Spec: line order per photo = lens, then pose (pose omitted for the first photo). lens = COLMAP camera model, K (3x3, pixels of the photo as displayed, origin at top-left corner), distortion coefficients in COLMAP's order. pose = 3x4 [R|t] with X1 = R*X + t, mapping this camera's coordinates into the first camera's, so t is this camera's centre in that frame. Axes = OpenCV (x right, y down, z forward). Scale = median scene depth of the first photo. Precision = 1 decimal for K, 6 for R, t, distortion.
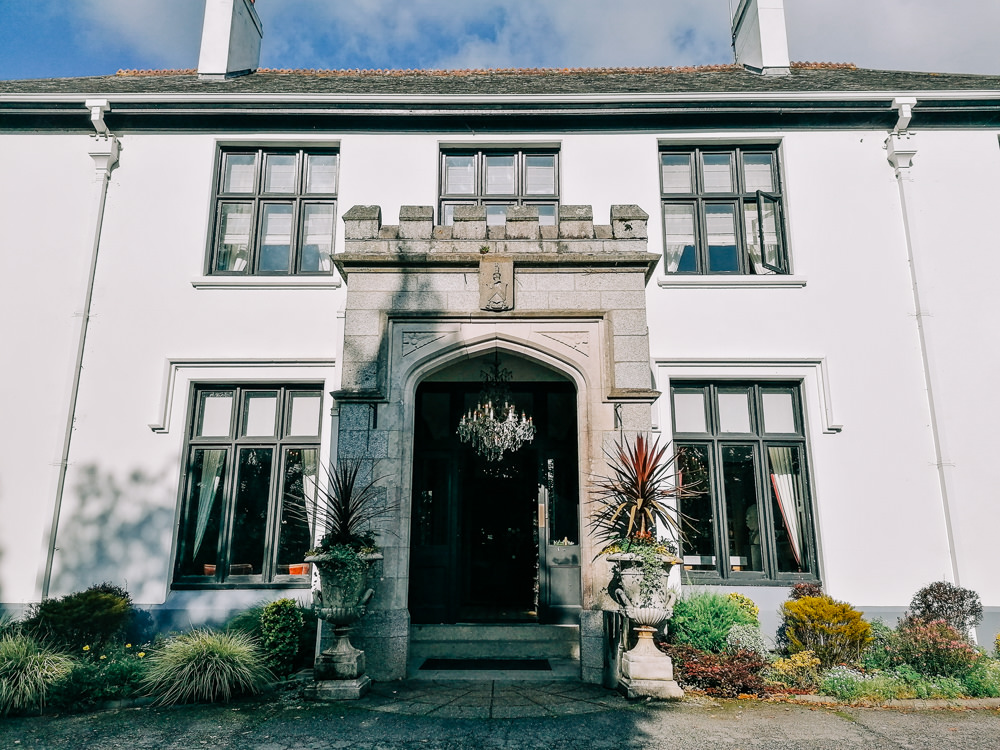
lens RADIAL K [[687.7, 0, 509.0], [0, 687.7, 373.9], [0, 0, 1]] dist [0.052802, -0.003259]
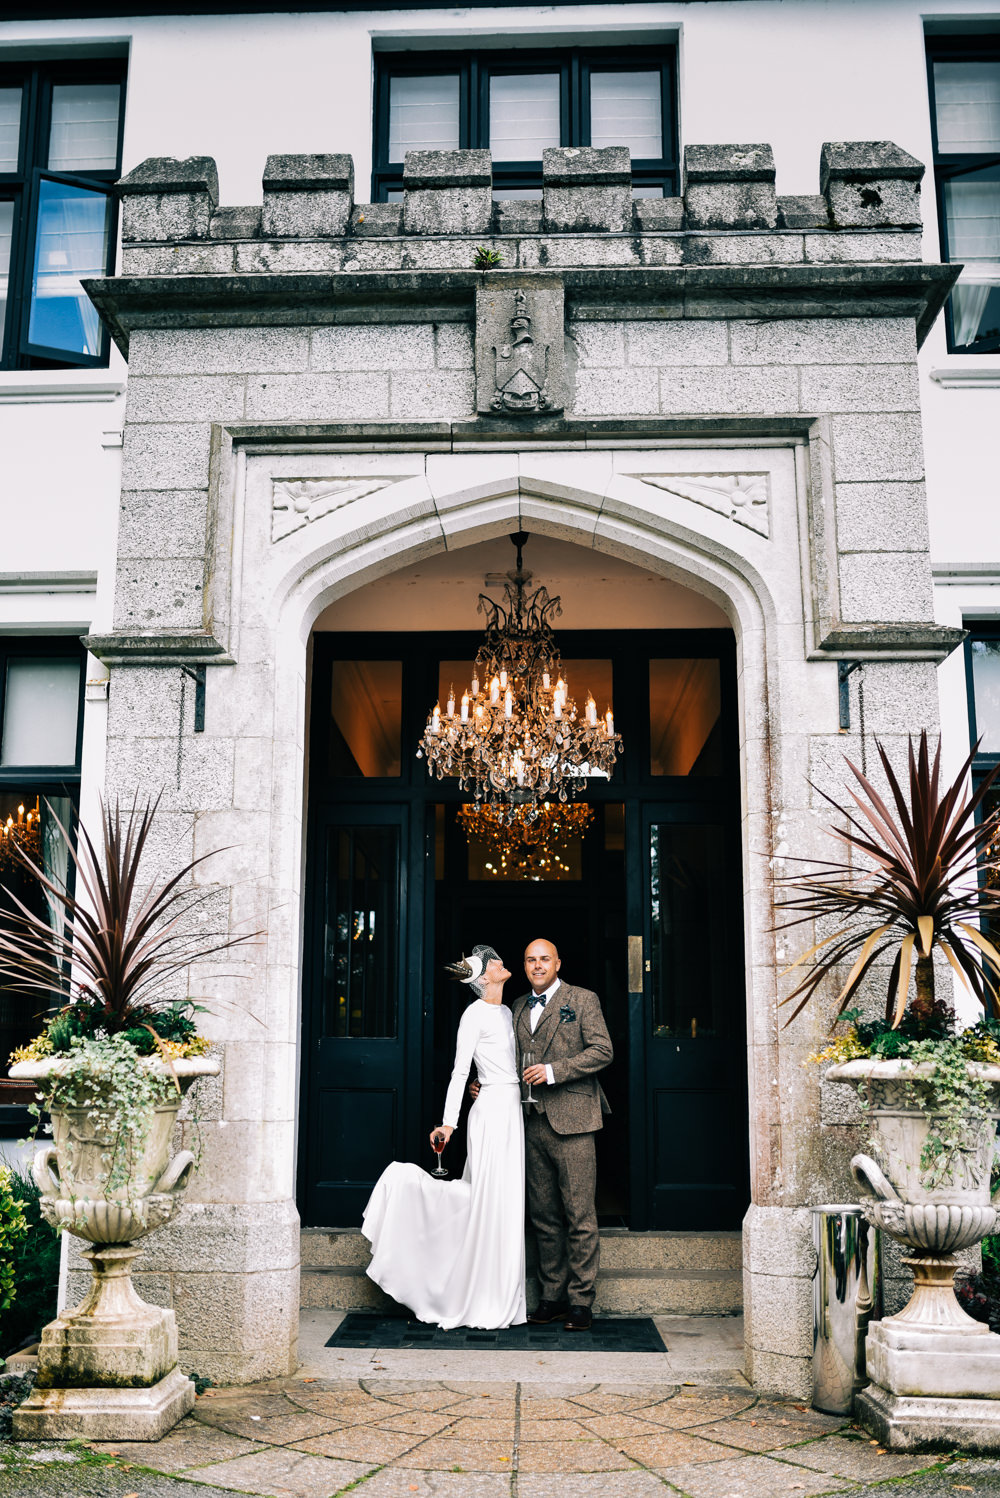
lens RADIAL K [[1511.5, 0, 495.3], [0, 1511.5, 749.1], [0, 0, 1]] dist [-0.045472, 0.000000]
pose [[0.999522, -0.003641, -0.030697, -0.007138], [0.005354, 0.998421, 0.055911, 0.040592], [0.030445, -0.056048, 0.997964, 0.169766]]
